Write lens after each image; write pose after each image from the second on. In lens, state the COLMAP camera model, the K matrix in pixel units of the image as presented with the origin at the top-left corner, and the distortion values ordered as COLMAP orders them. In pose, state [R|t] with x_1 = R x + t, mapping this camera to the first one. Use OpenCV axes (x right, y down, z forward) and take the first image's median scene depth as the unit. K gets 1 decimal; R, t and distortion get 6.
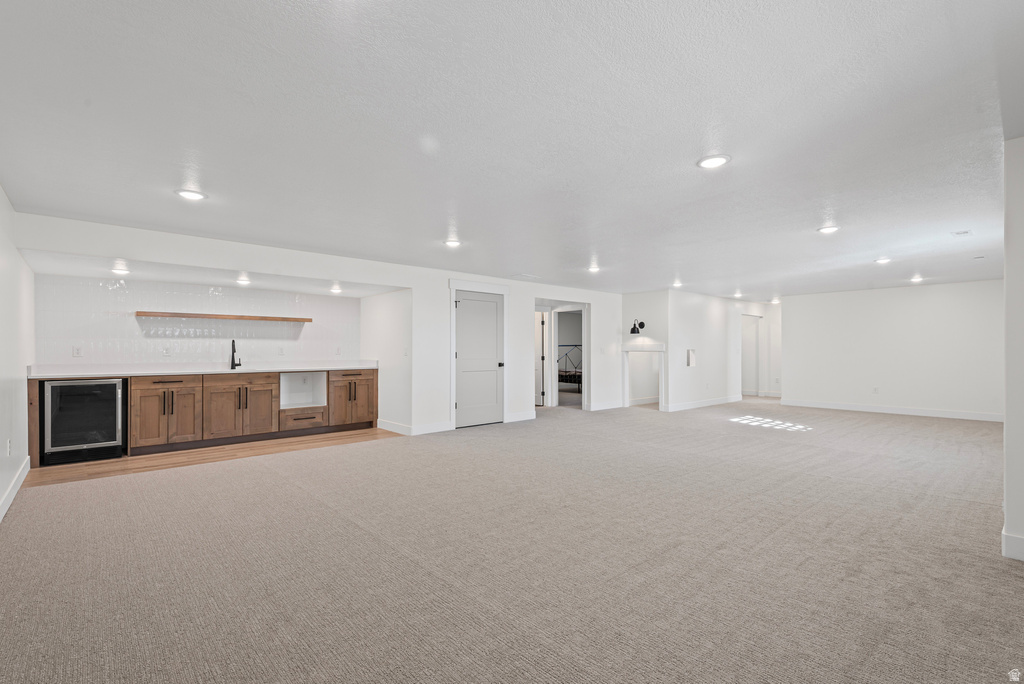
lens RADIAL K [[465.8, 0, 508.3], [0, 465.8, 347.2], [0, 0, 1]] dist [0.021289, -0.009722]
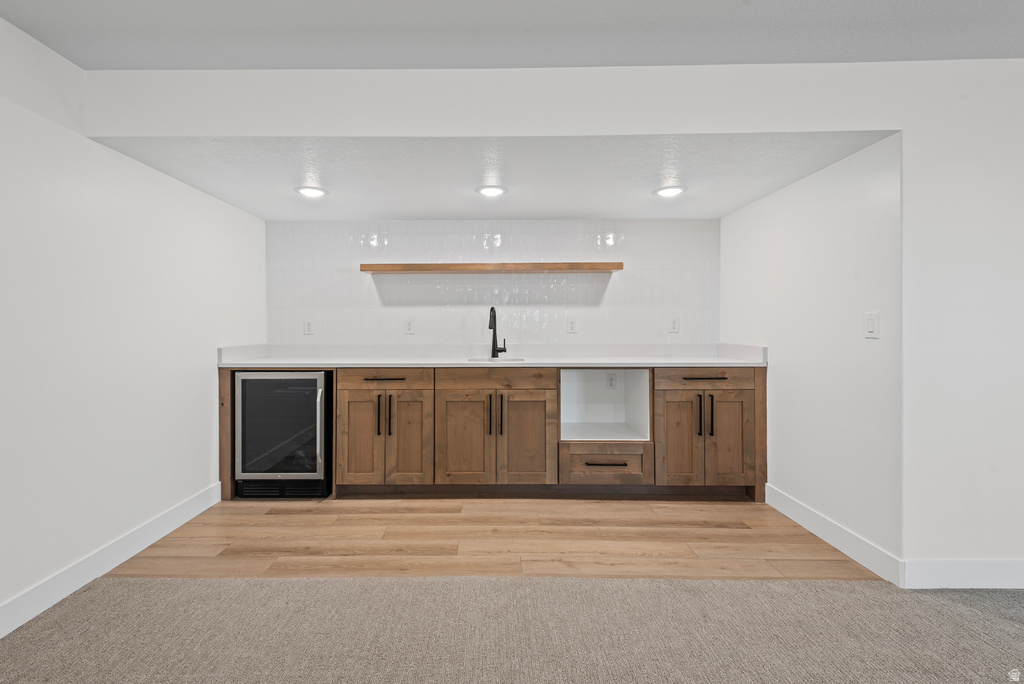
lens RADIAL K [[465.8, 0, 506.5], [0, 465.8, 332.9], [0, 0, 1]] dist [0.021289, -0.009722]
pose [[0.766046, 0.005618, -0.642761, -0.209922], [0.006229, 0.999850, 0.016163, 0.007251], [0.642756, -0.016386, 0.765896, 0.583084]]
